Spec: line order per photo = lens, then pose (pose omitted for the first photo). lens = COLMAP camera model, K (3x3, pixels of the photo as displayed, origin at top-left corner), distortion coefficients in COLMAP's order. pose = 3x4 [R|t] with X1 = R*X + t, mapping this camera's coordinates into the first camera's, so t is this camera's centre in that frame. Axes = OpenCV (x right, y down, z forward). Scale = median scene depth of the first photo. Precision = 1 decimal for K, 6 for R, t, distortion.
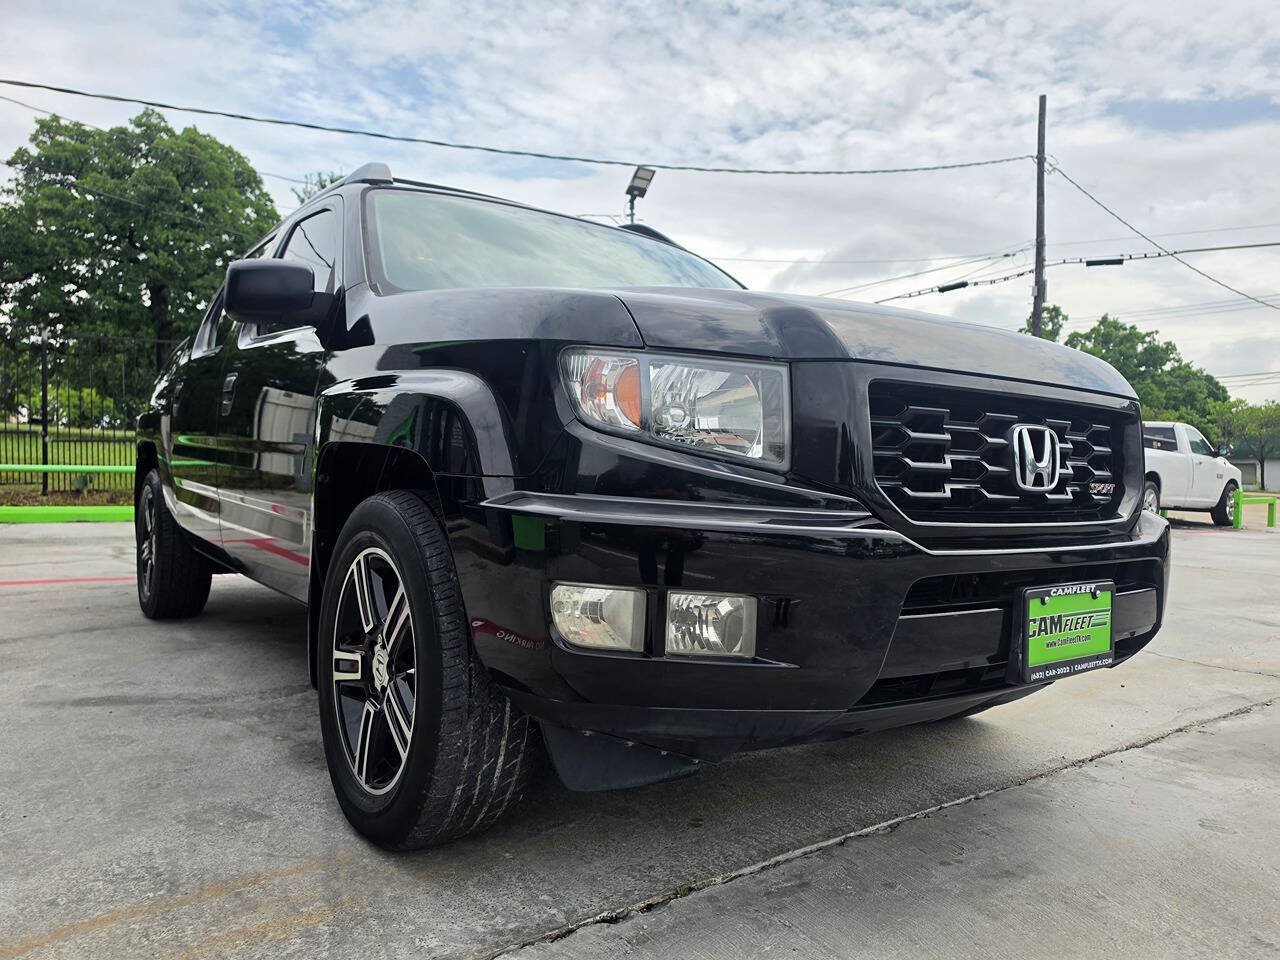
lens RADIAL K [[901.9, 0, 649.4], [0, 901.9, 473.3], [0, 0, 1]] dist [0.020304, -0.022688]
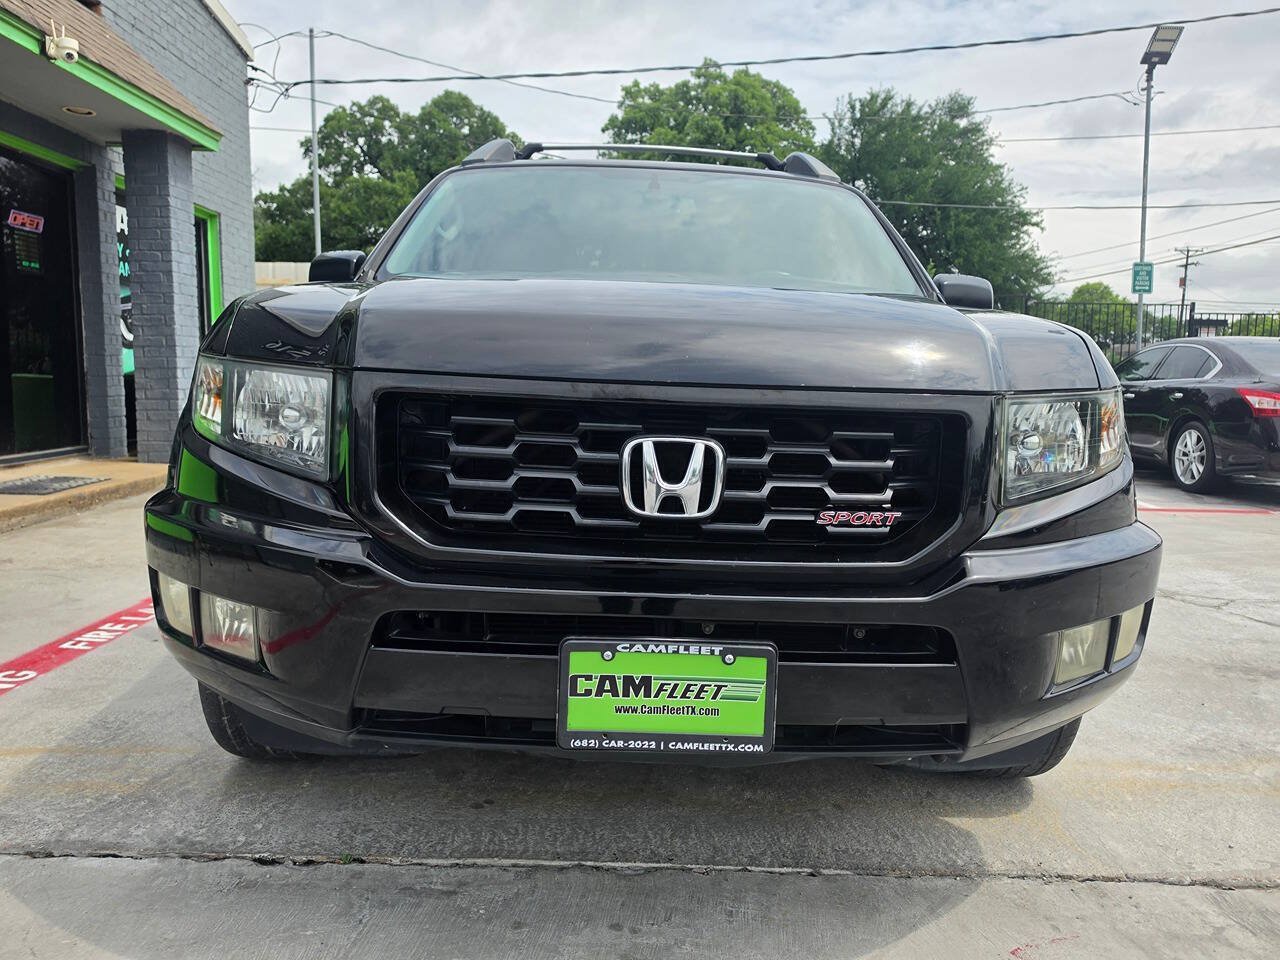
lens RADIAL K [[901.9, 0, 645.4], [0, 901.9, 460.4], [0, 0, 1]] dist [0.020304, -0.022688]
pose [[0.815277, 0.063121, -0.575621, 0.730802], [-0.016289, 0.996148, 0.086163, -0.083695], [0.578842, -0.060870, 0.813164, 0.290733]]
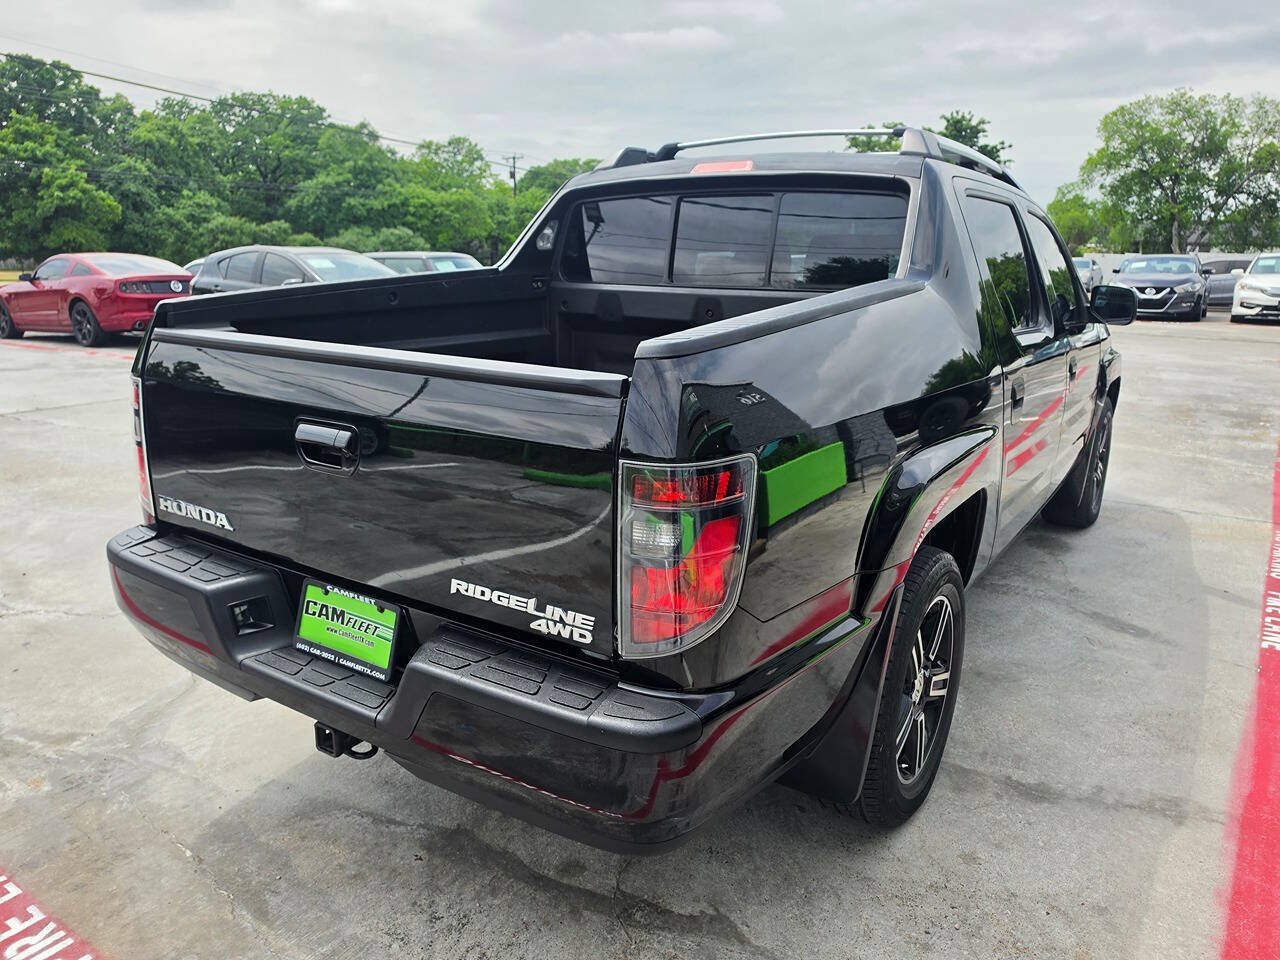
lens RADIAL K [[901.9, 0, 637.5], [0, 901.9, 497.8], [0, 0, 1]] dist [0.020304, -0.022688]
pose [[0.351578, 0.214789, -0.911185, 1.314381], [-0.031967, 0.975510, 0.217618, -0.204693], [0.935613, -0.047382, 0.349834, 0.770985]]
